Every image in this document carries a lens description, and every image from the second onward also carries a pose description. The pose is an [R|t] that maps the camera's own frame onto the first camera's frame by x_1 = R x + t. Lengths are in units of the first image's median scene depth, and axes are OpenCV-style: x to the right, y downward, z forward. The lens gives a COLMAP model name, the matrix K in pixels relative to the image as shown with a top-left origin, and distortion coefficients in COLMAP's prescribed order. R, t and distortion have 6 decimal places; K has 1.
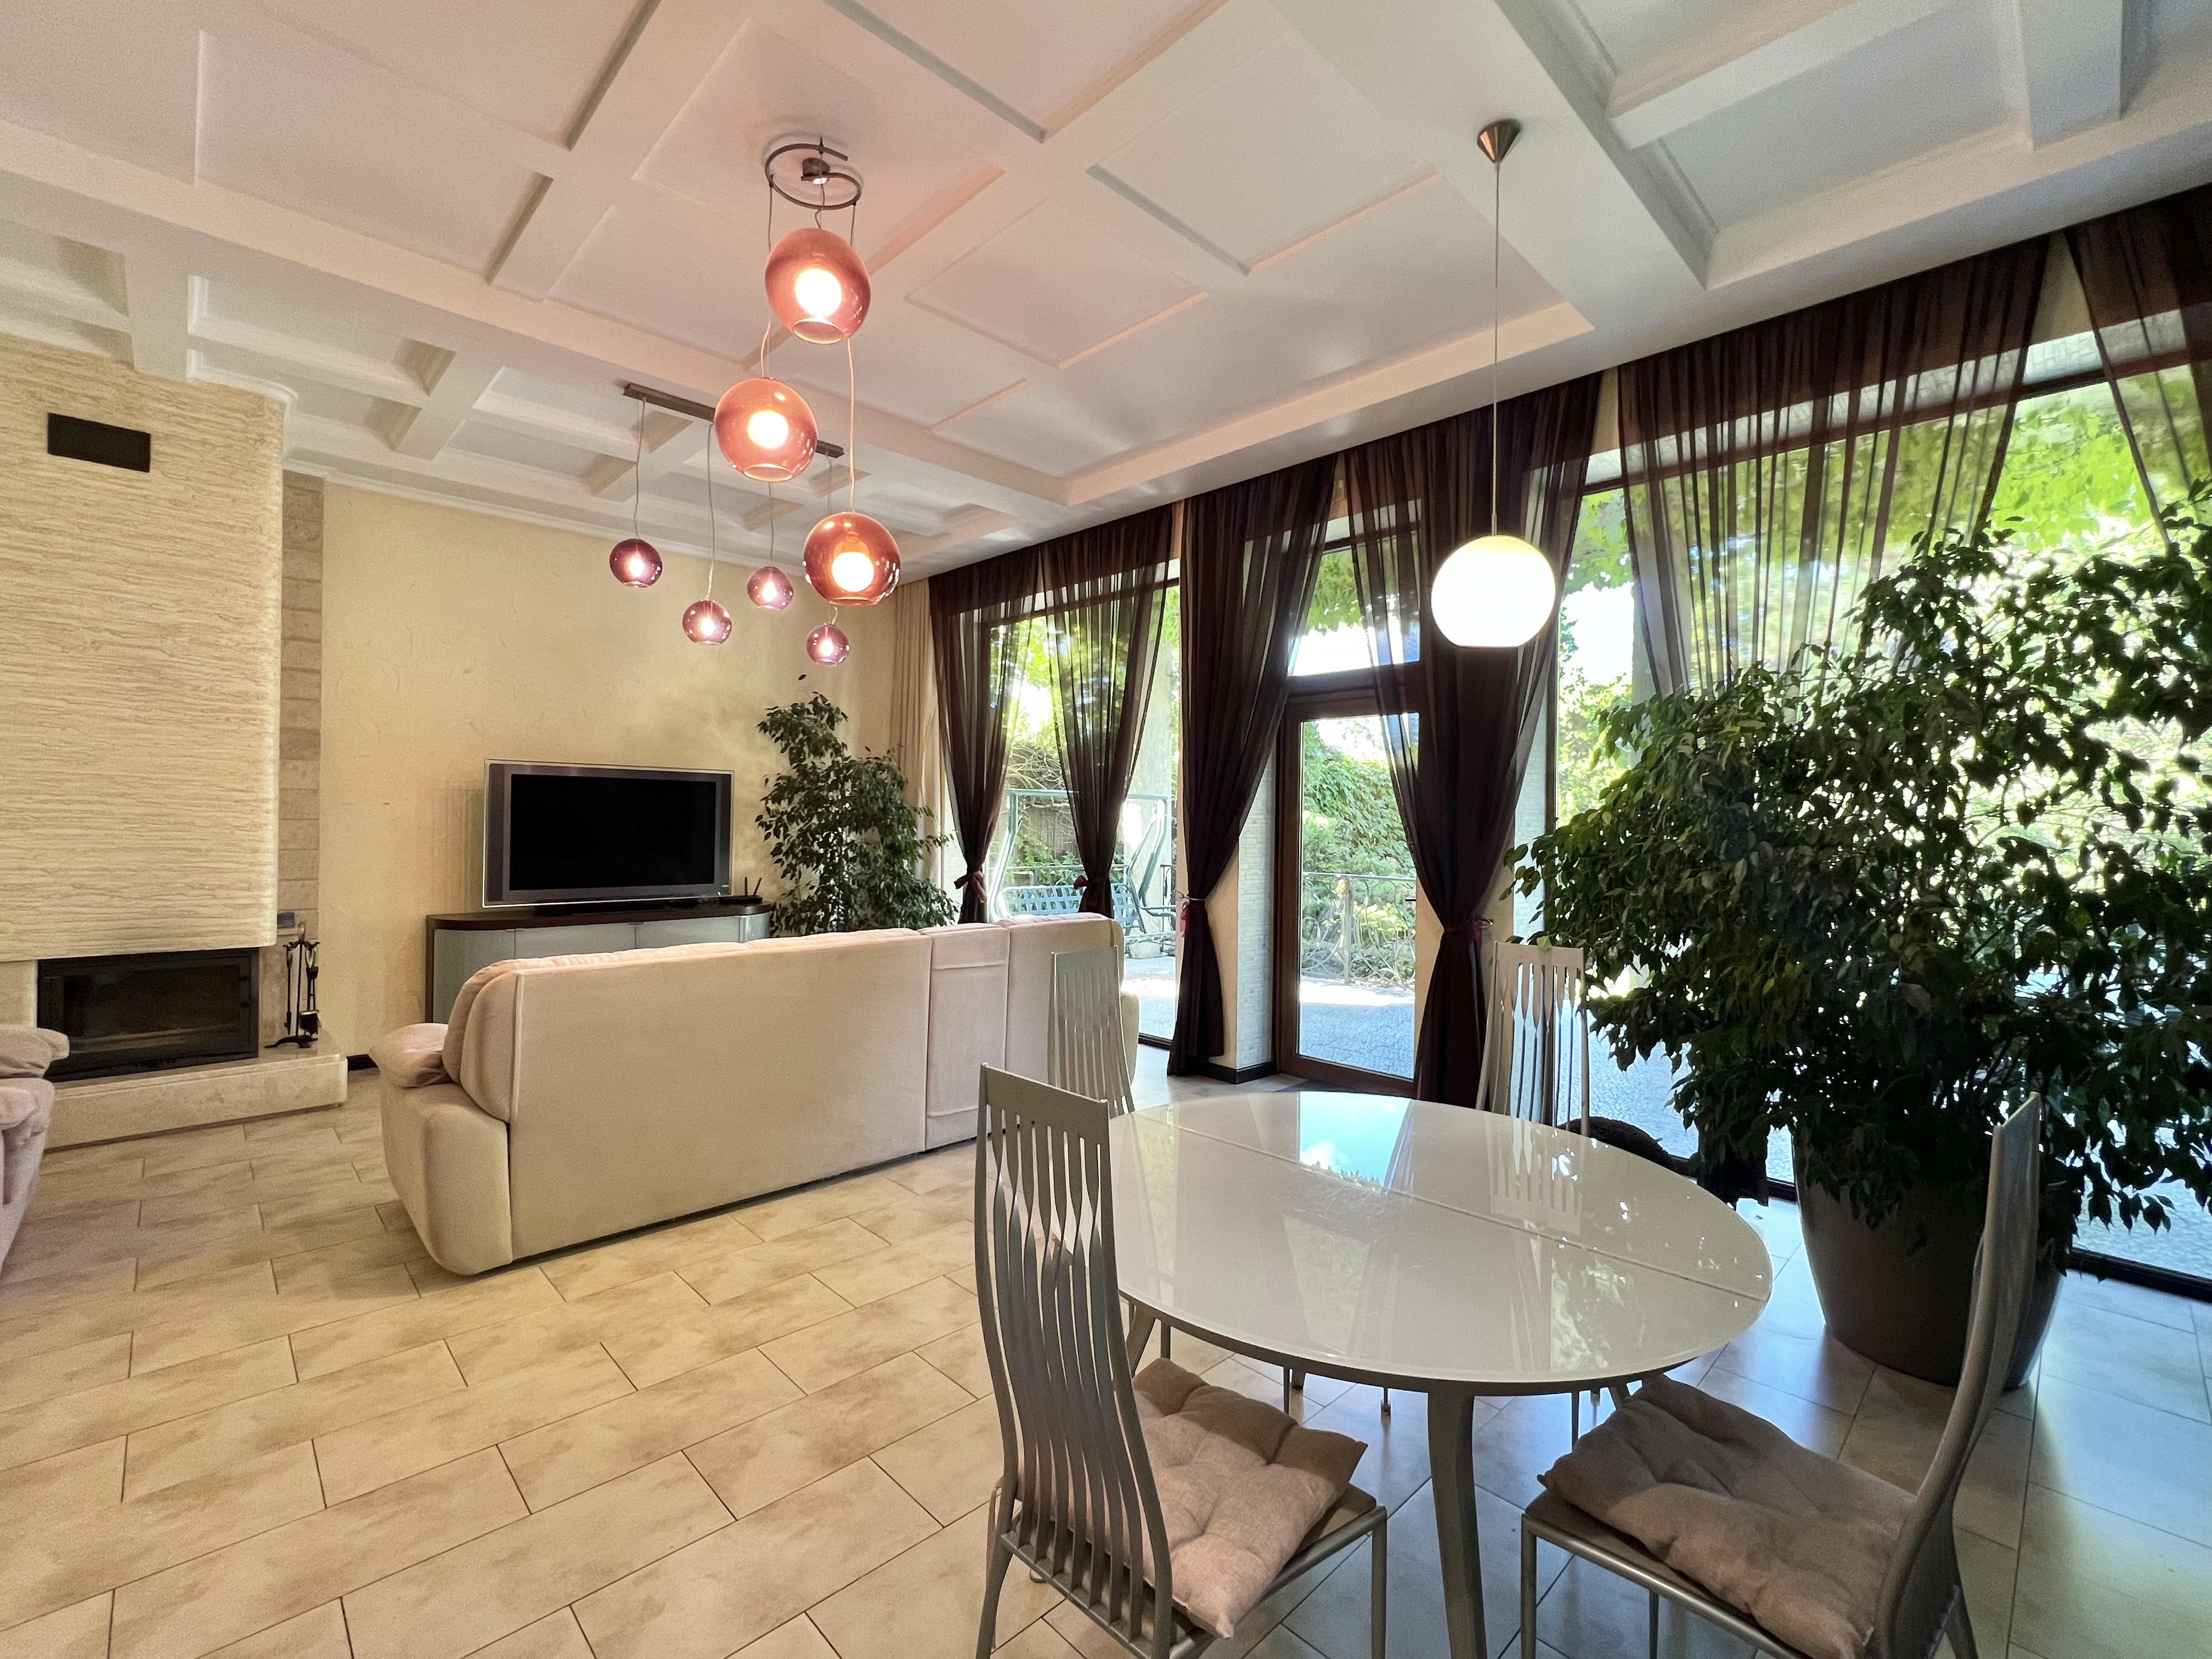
lens RADIAL K [[963.2, 0, 1104.6], [0, 963.2, 823.4], [0, 0, 1]] dist [-0.001591, -0.000507]
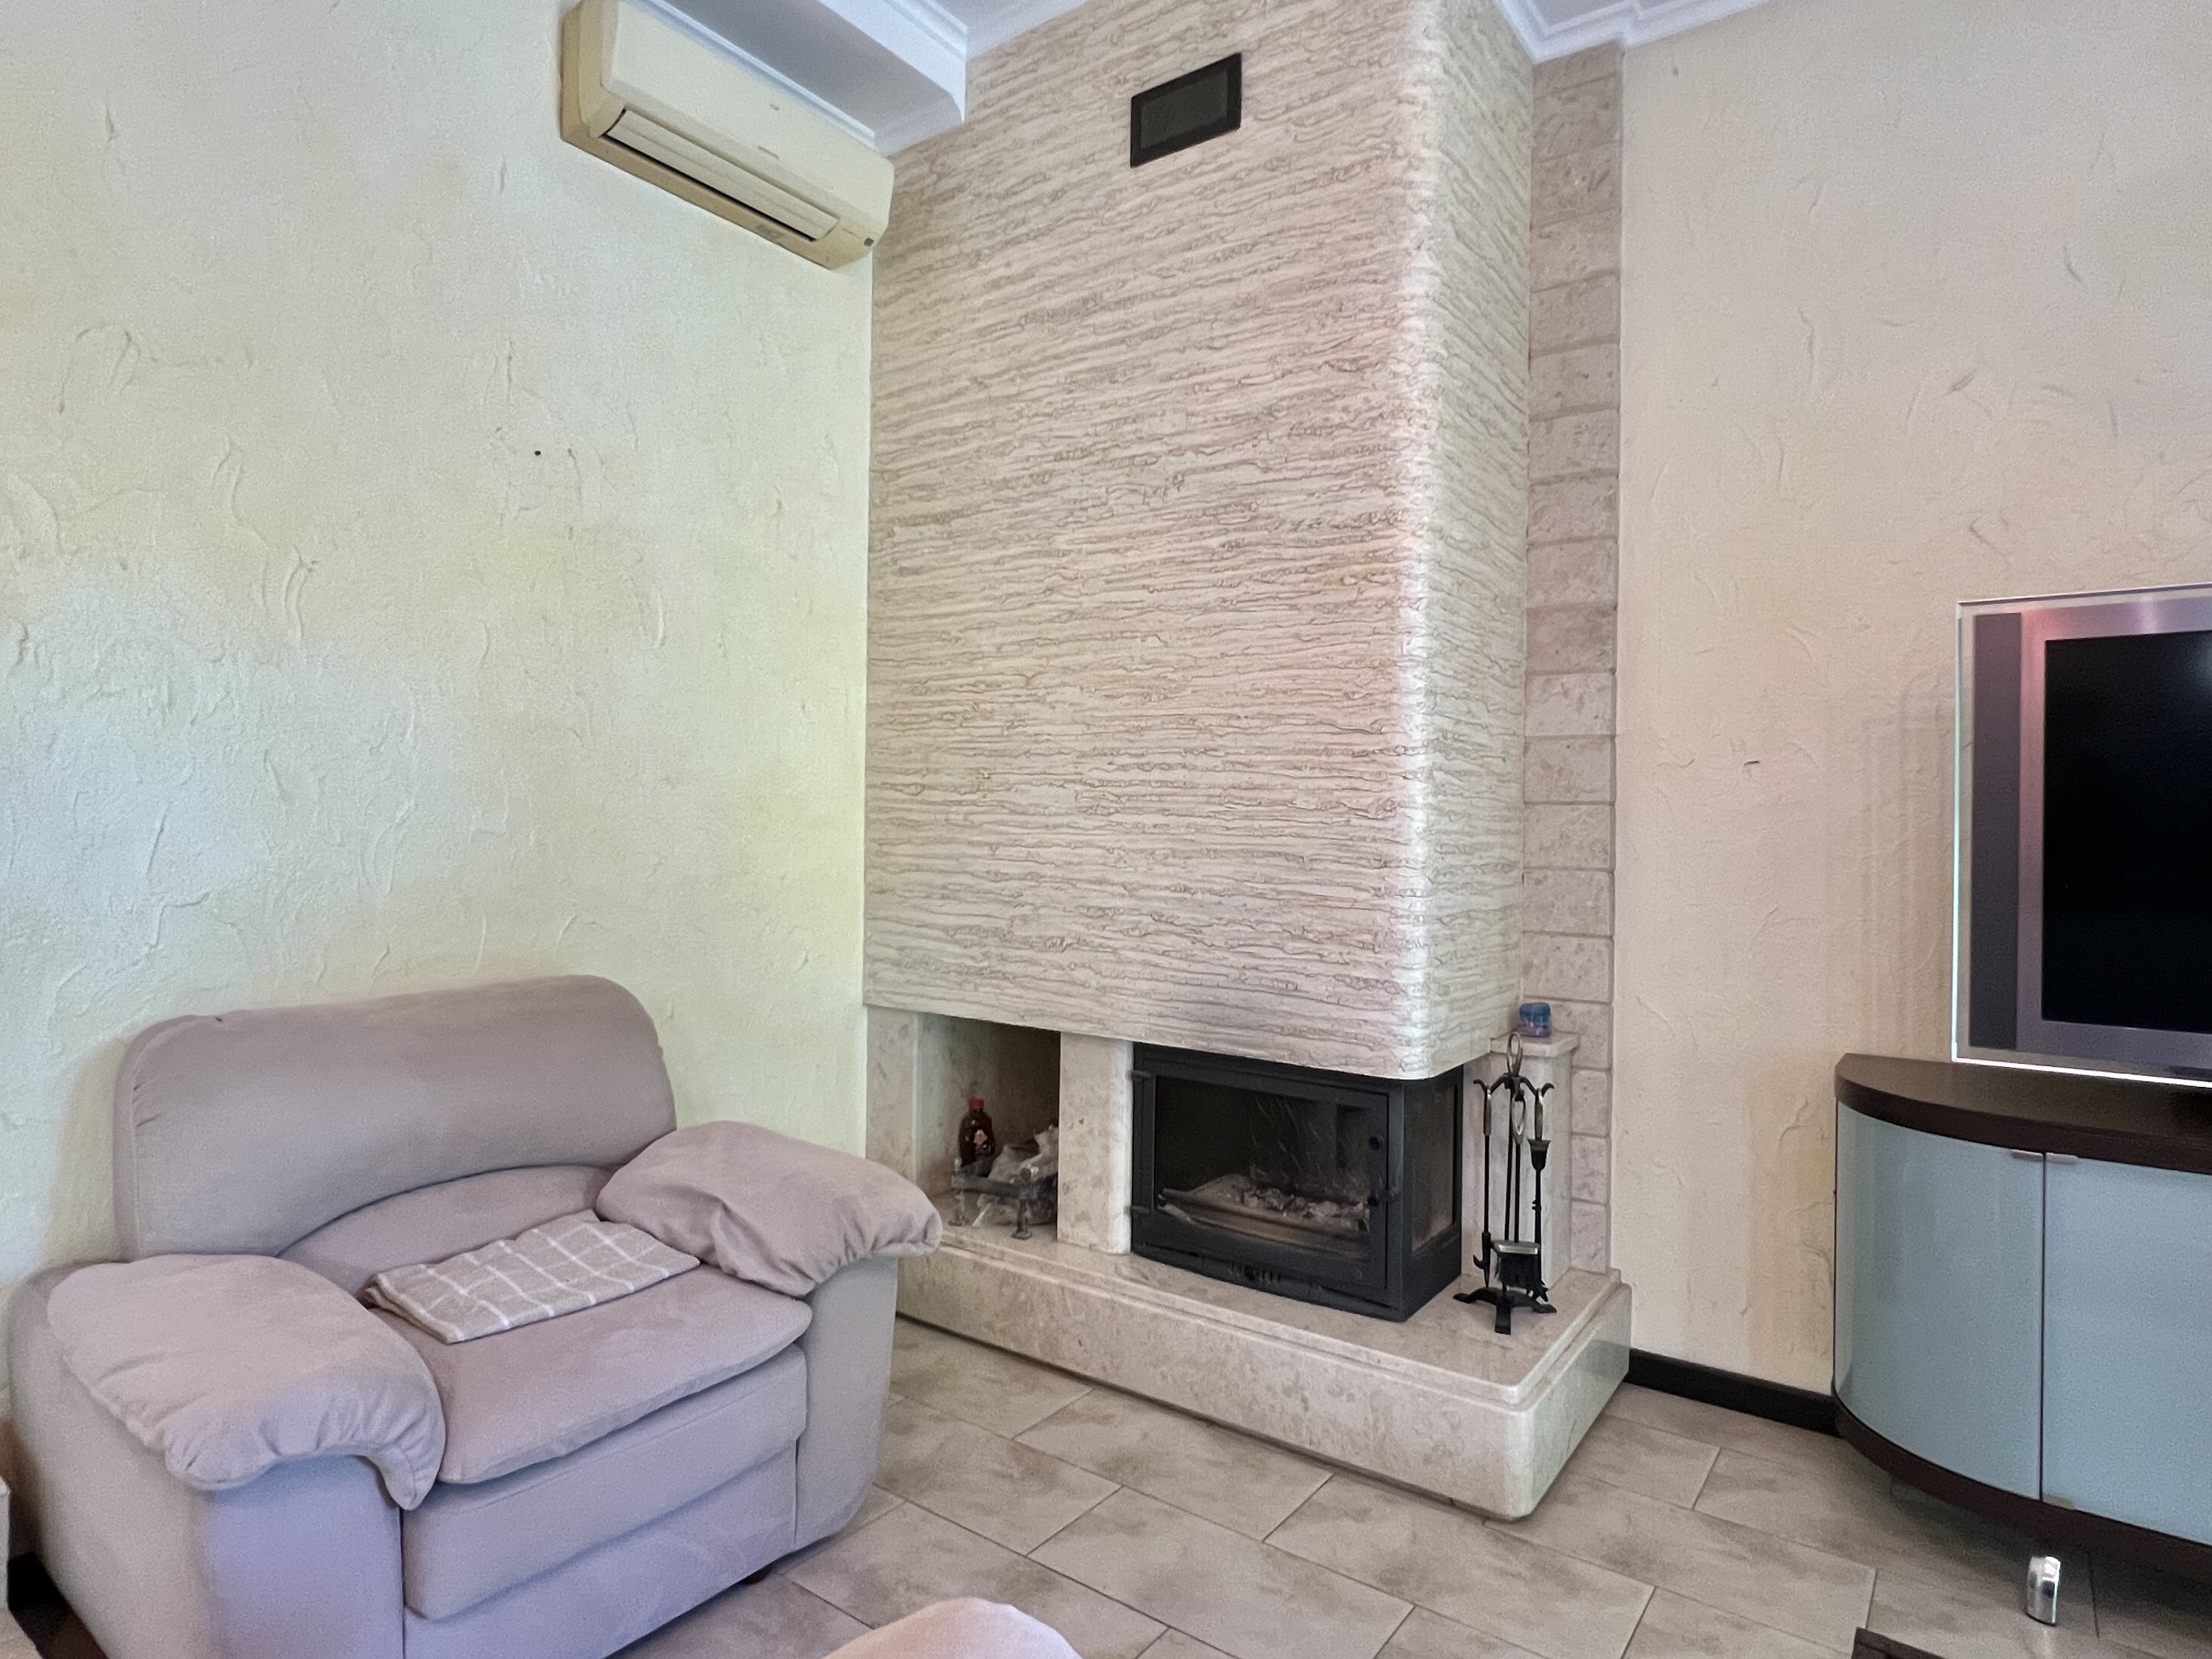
lens RADIAL K [[1213.5, 0, 1100.7], [0, 1213.5, 821.6], [0, 0, 1]] dist [0.004985, 0.000248]
pose [[0.167788, -0.015824, -0.985696, -0.356802], [-0.013258, 0.999745, -0.018306, 0.021744], [0.985734, 0.016140, 0.167535, 0.799089]]
